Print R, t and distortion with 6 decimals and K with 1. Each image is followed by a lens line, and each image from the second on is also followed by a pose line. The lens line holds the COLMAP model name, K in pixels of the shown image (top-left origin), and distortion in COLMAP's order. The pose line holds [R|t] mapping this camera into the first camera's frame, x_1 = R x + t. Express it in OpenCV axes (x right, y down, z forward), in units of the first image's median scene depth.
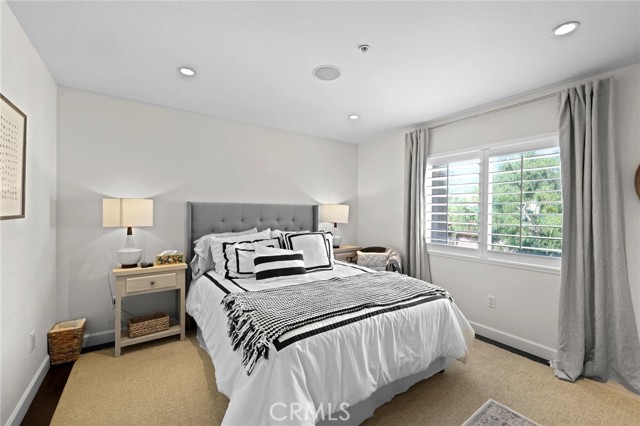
lens RADIAL K [[273.8, 0, 323.6], [0, 273.8, 210.5], [0, 0, 1]] dist [0.006181, -0.000353]
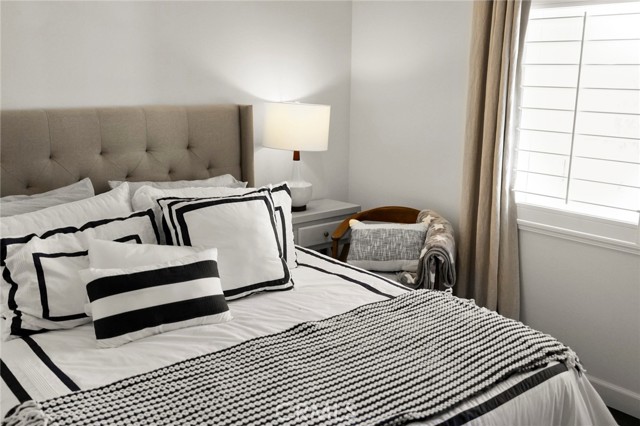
lens RADIAL K [[626.1, 0, 325.5], [0, 626.1, 212.2], [0, 0, 1]] dist [0.013079, 0.000000]
pose [[0.995279, -0.020091, 0.094958, -0.004570], [-0.001251, 0.975603, 0.219537, -0.094122], [-0.097052, -0.218619, 0.970972, 0.125378]]
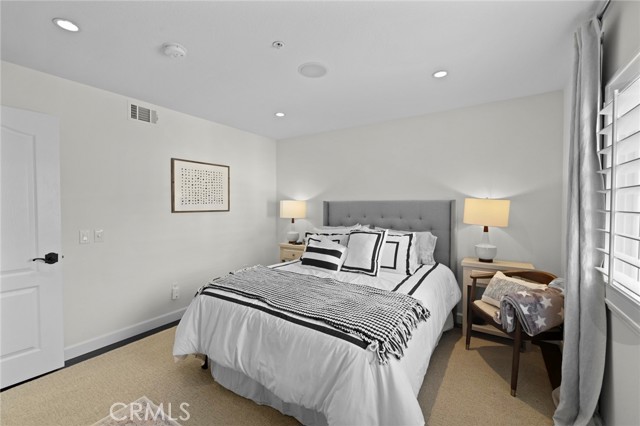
lens RADIAL K [[273.8, 0, 321.1], [0, 273.8, 211.0], [0, 0, 1]] dist [0.006181, -0.000353]
pose [[0.352390, 0.008959, -0.935810, 0.763645], [0.001080, 0.999950, 0.009979, 0.002770], [0.935853, -0.004527, 0.352362, 0.533945]]
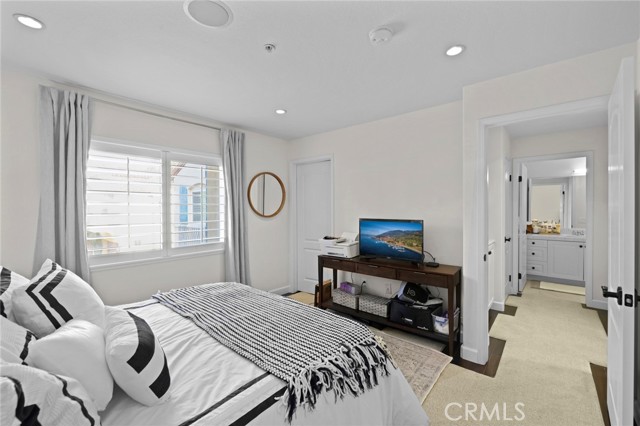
lens RADIAL K [[273.8, 0, 320.8], [0, 273.8, 211.7], [0, 0, 1]] dist [0.006181, -0.000353]
pose [[-0.260253, -0.020079, 0.965332, -0.567996], [0.007884, 0.999706, 0.022920, -0.016812], [-0.965508, 0.013576, -0.260018, 0.727136]]
